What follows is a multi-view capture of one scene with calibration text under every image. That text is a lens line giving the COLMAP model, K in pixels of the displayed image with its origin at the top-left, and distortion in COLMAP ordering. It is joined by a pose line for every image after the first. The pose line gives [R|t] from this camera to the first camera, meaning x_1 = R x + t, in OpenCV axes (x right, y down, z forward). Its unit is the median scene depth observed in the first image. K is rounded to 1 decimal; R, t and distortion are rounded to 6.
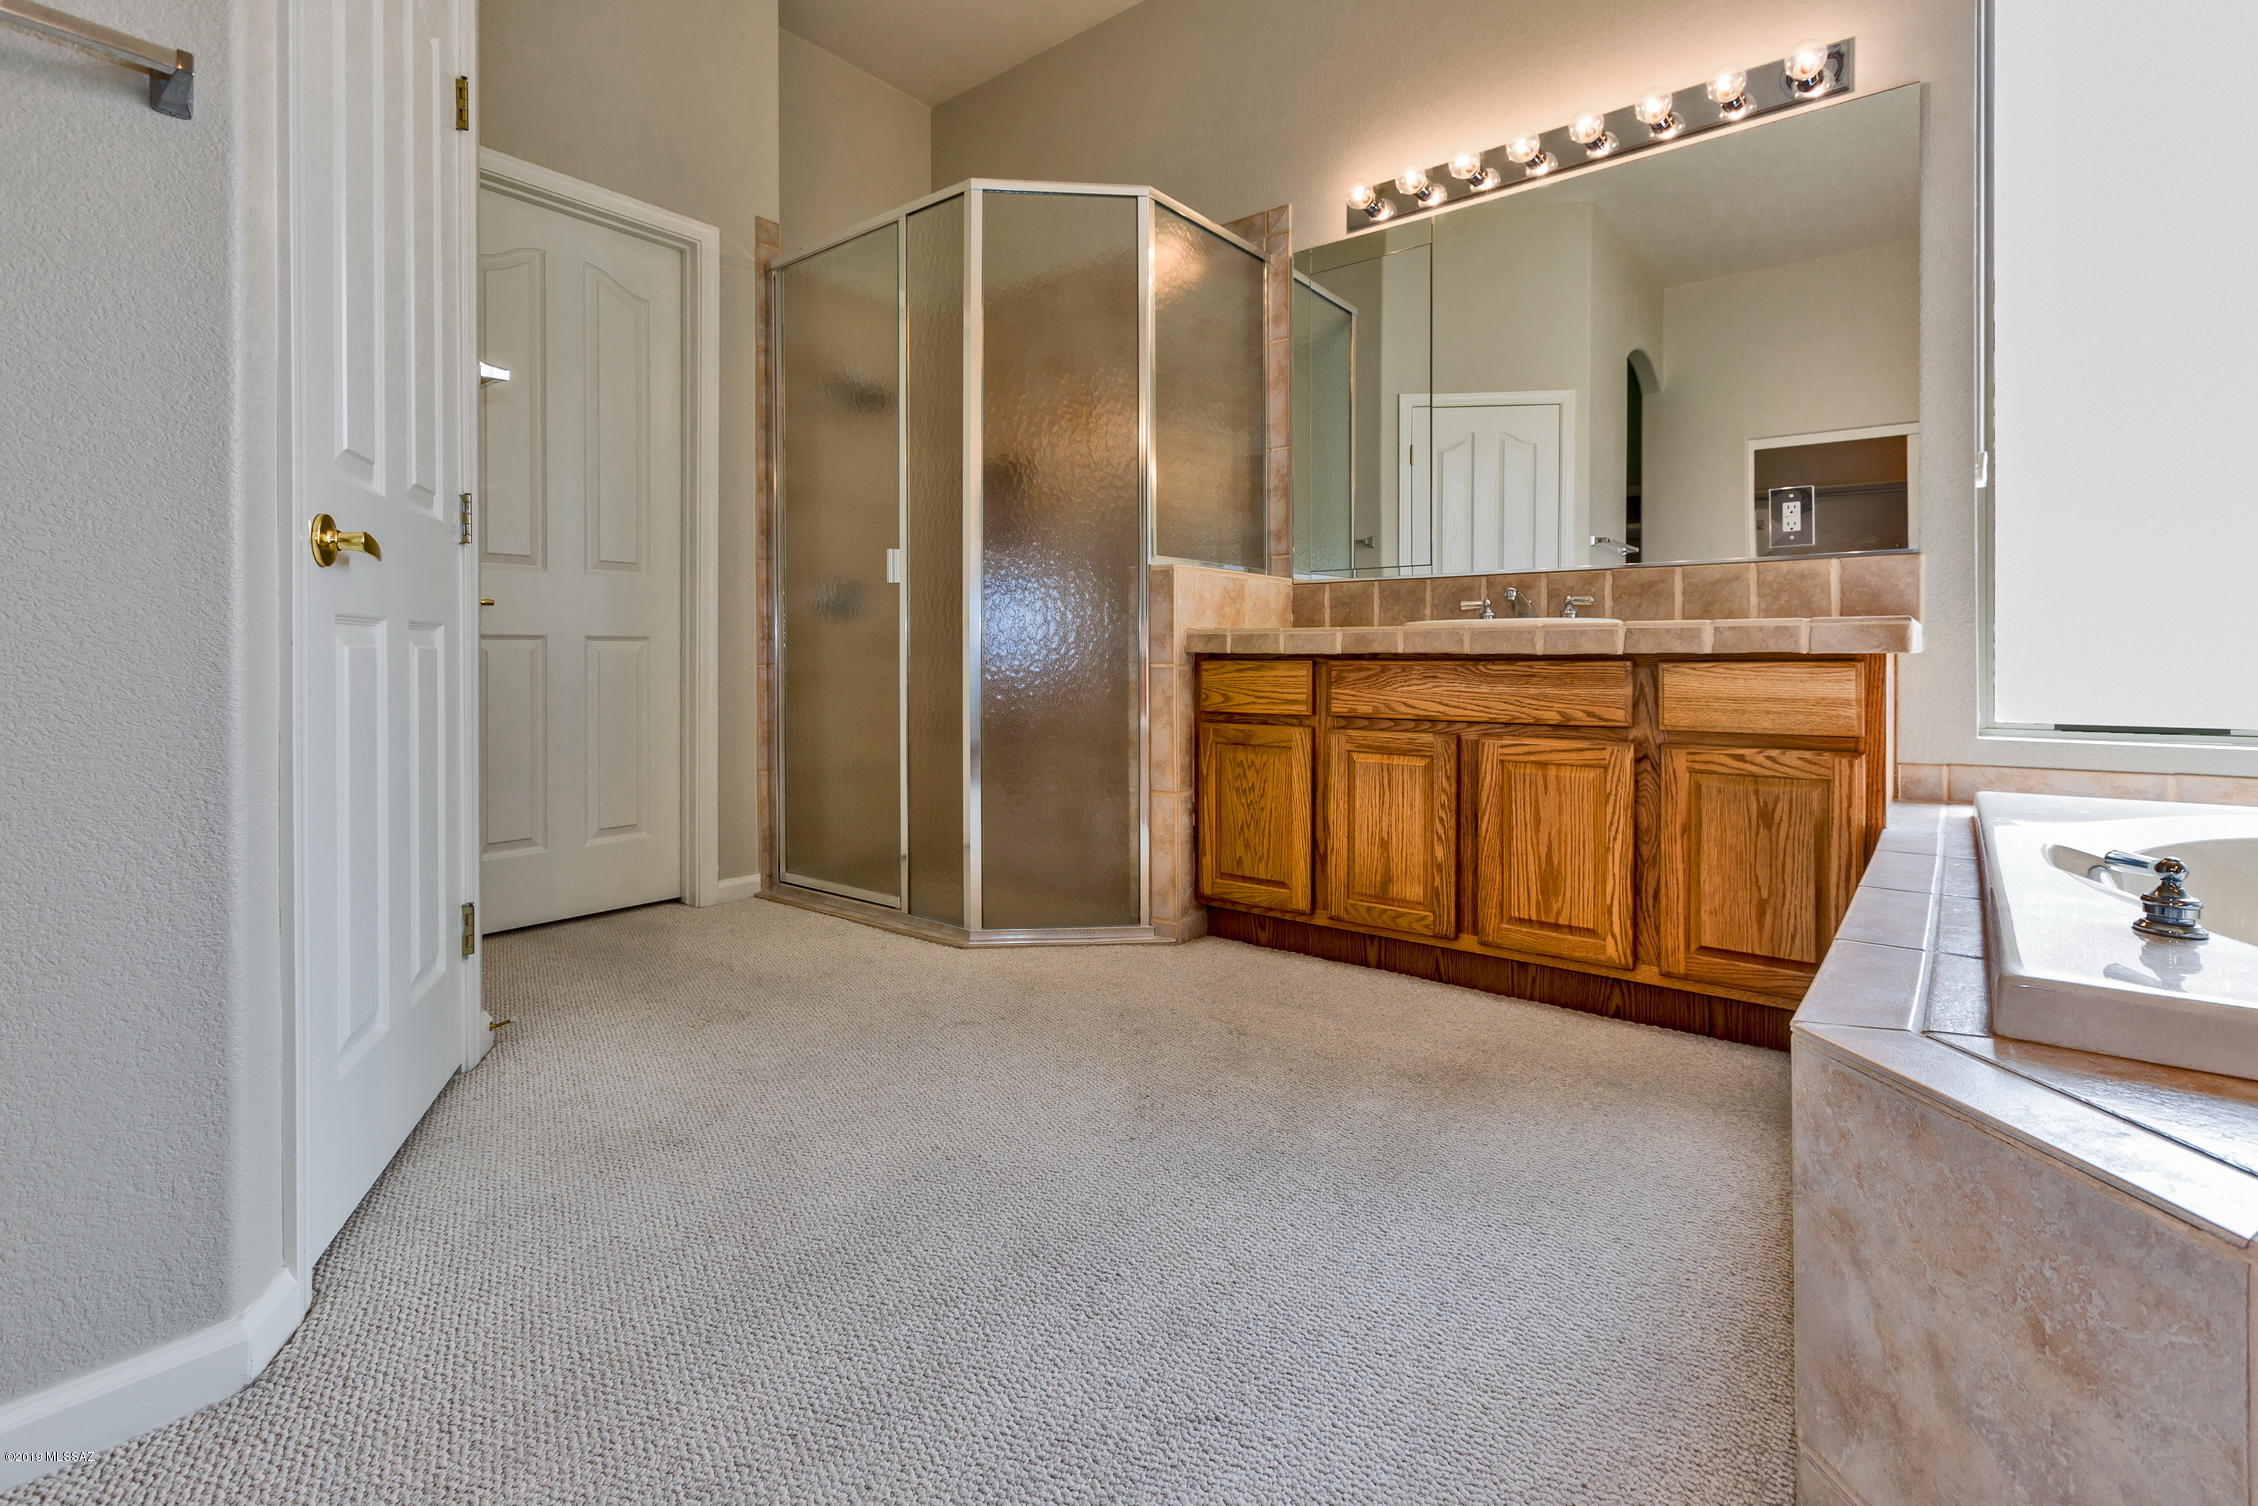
lens RADIAL K [[1045.6, 0, 1151.6], [0, 1045.6, 645.1], [0, 0, 1]] dist [0.000262, -0.000845]
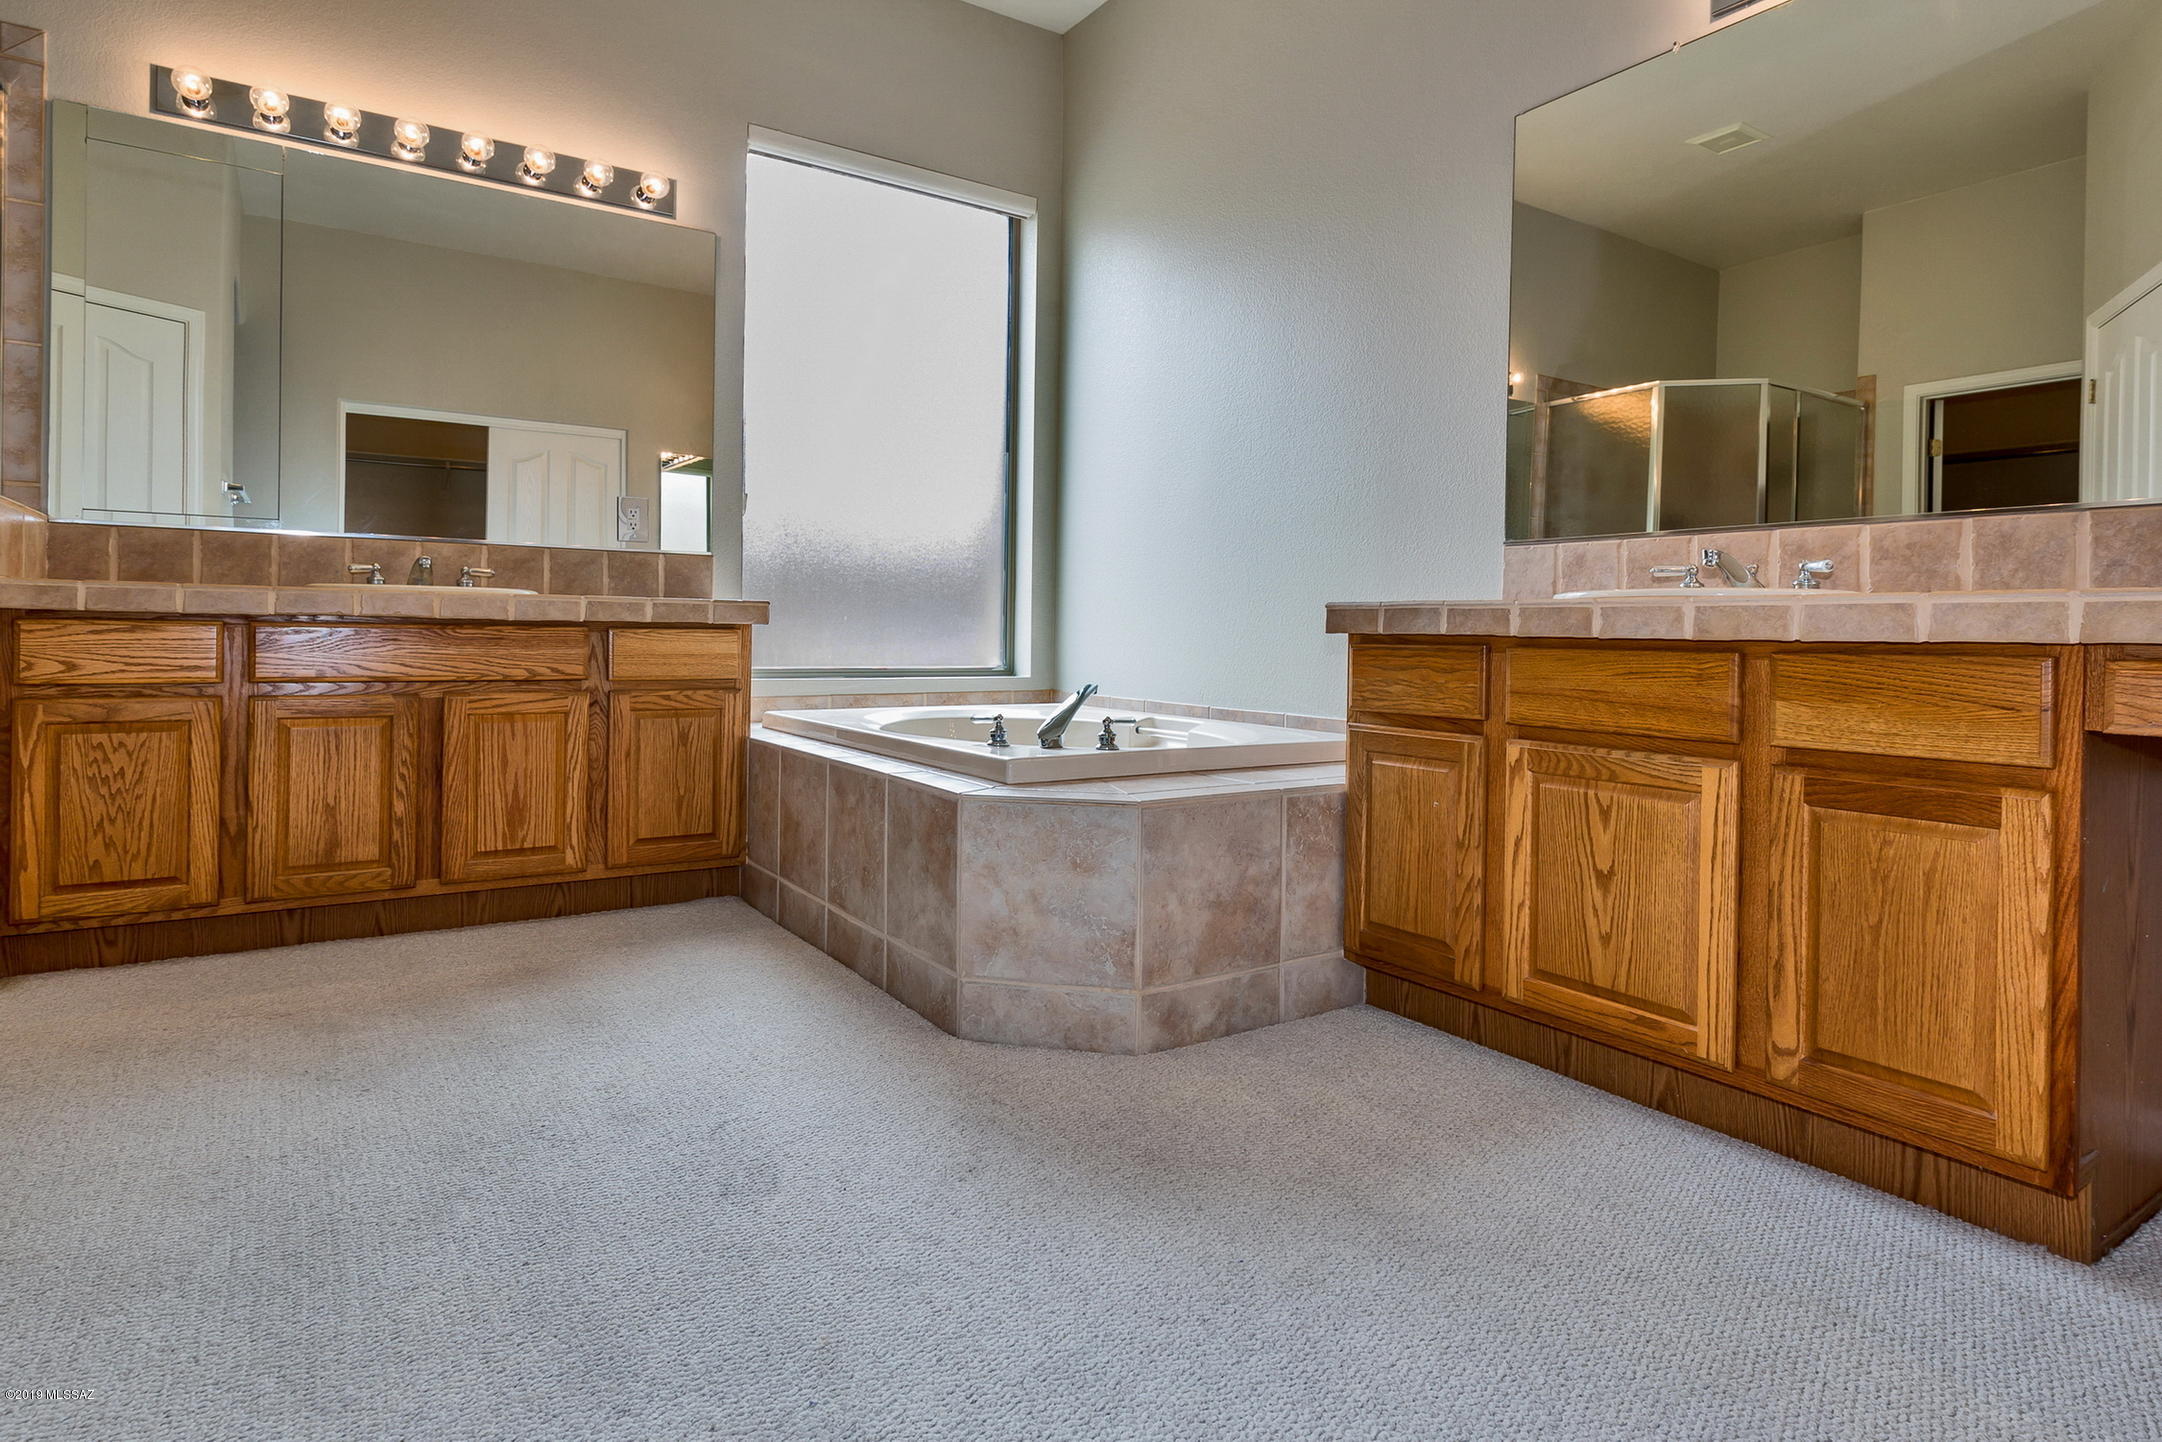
lens RADIAL K [[1001.2, 0, 1102.6], [0, 1001.2, 617.7], [0, 0, 1]] dist [0.000262, -0.000845]
pose [[0.349189, 0.021595, 0.936803, -0.428515], [-0.026135, 0.999570, -0.013300, 0.003572], [-0.936688, -0.019839, 0.349603, -0.004511]]
